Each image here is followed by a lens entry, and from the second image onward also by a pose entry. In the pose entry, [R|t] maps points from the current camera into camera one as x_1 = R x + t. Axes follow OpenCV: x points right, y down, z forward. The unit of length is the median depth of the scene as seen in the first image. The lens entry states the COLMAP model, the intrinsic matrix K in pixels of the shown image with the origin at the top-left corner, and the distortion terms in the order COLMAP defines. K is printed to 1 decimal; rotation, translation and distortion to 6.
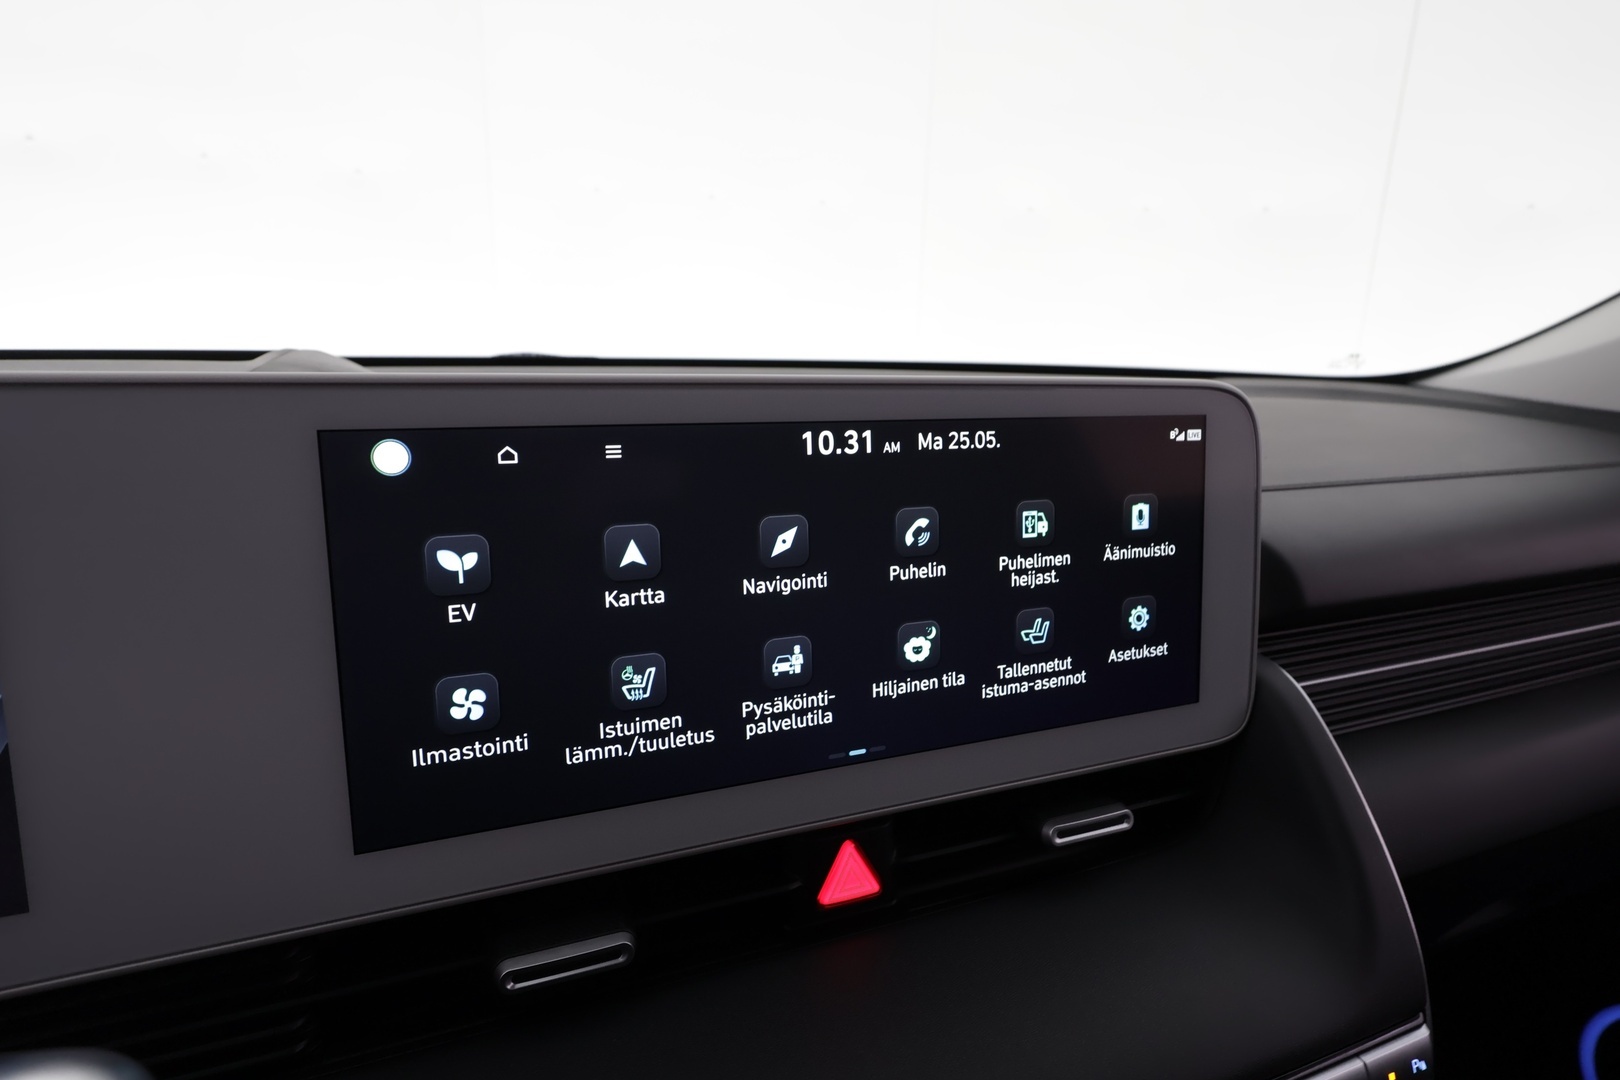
lens RADIAL K [[879.2, 0, 803.7], [0, 879.2, 540.2], [0, 0, 1]] dist [-0.007329, 0.000150]
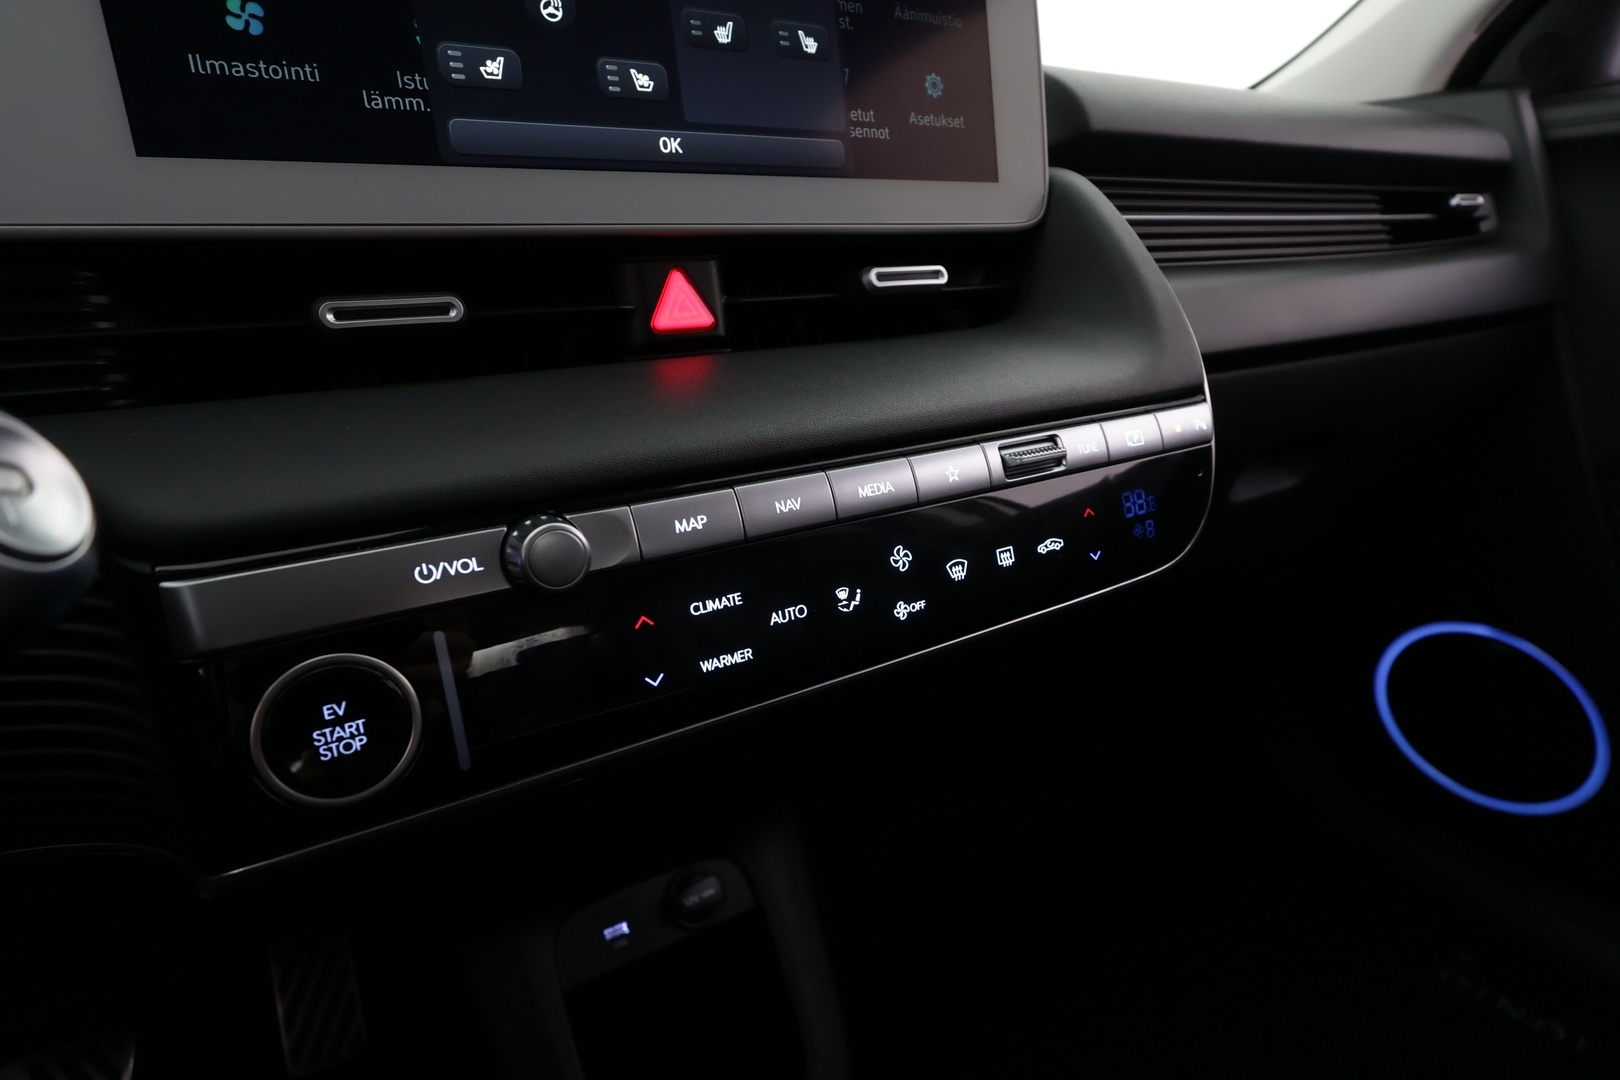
lens RADIAL K [[879.2, 0, 816.9], [0, 879.2, 537.7], [0, 0, 1]] dist [-0.007329, 0.000150]
pose [[0.982331, -0.112419, 0.149628, 0.023024], [0.102673, 0.992152, 0.071364, 0.604315], [-0.156476, -0.054740, 0.986164, -0.065503]]
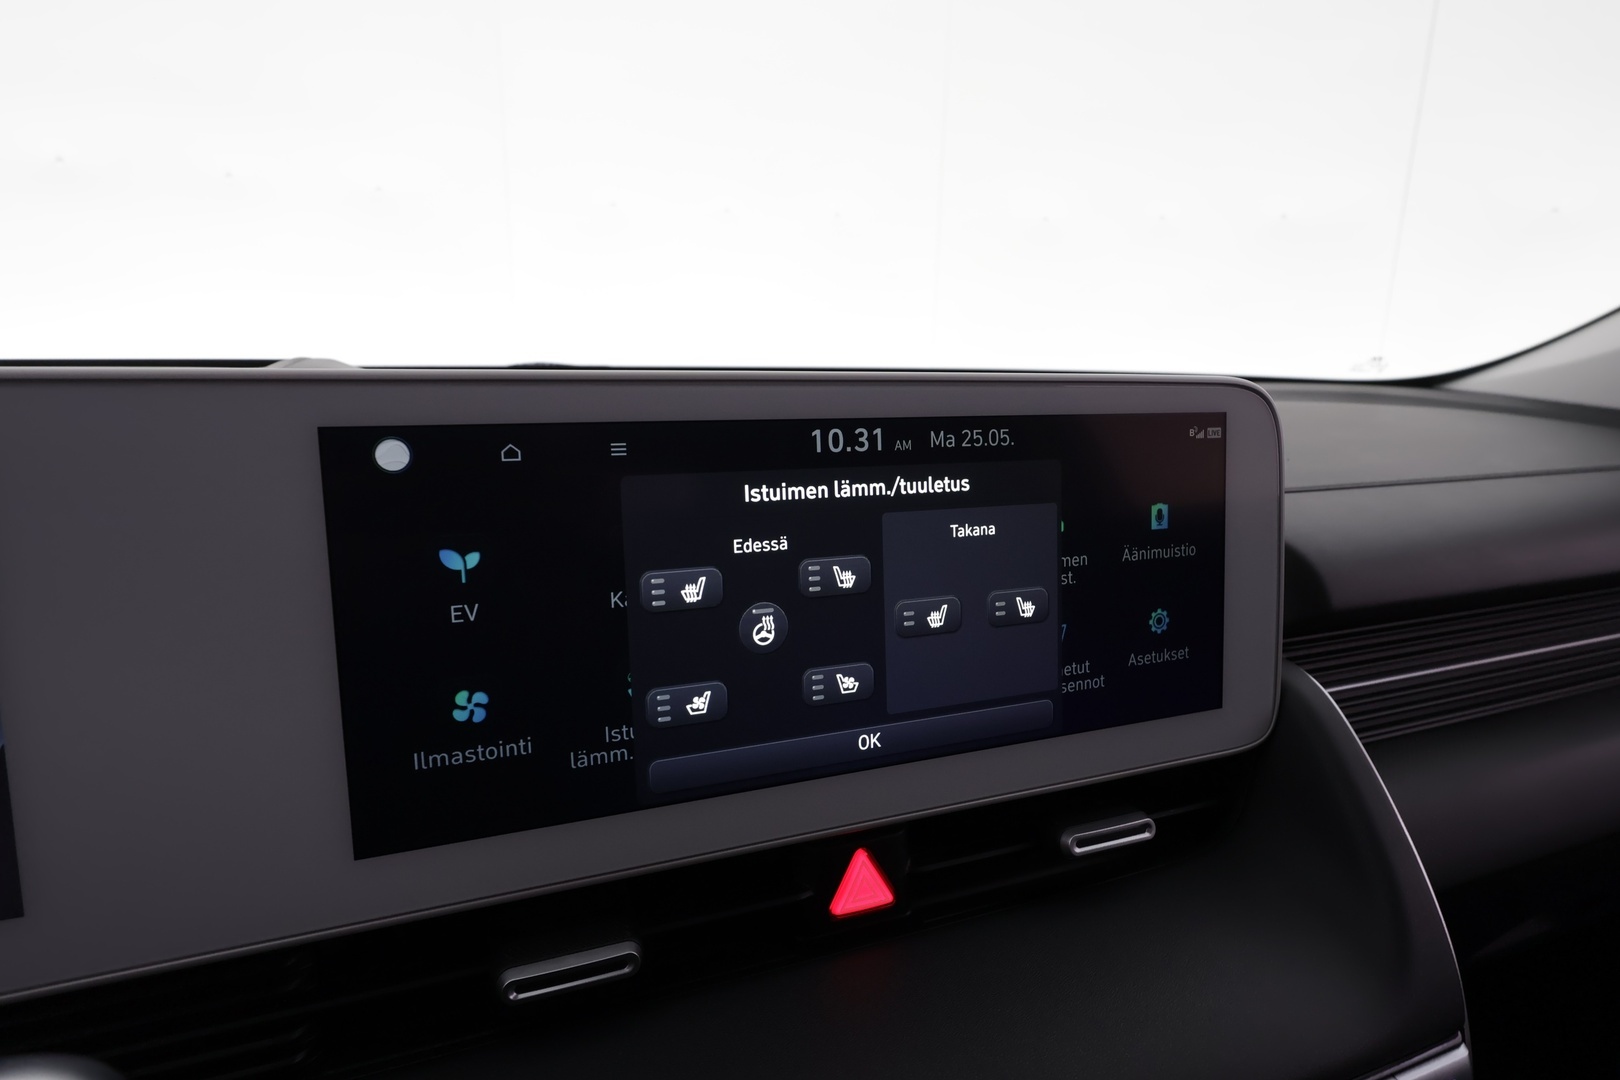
lens RADIAL K [[879.2, 0, 802.1], [0, 879.2, 539.1], [0, 0, 1]] dist [-0.007329, 0.000150]
pose [[0.999783, -0.003984, -0.020448, 0.007017], [0.003658, 0.999866, -0.015971, 0.013603], [0.020509, 0.015893, 0.999663, 0.019278]]
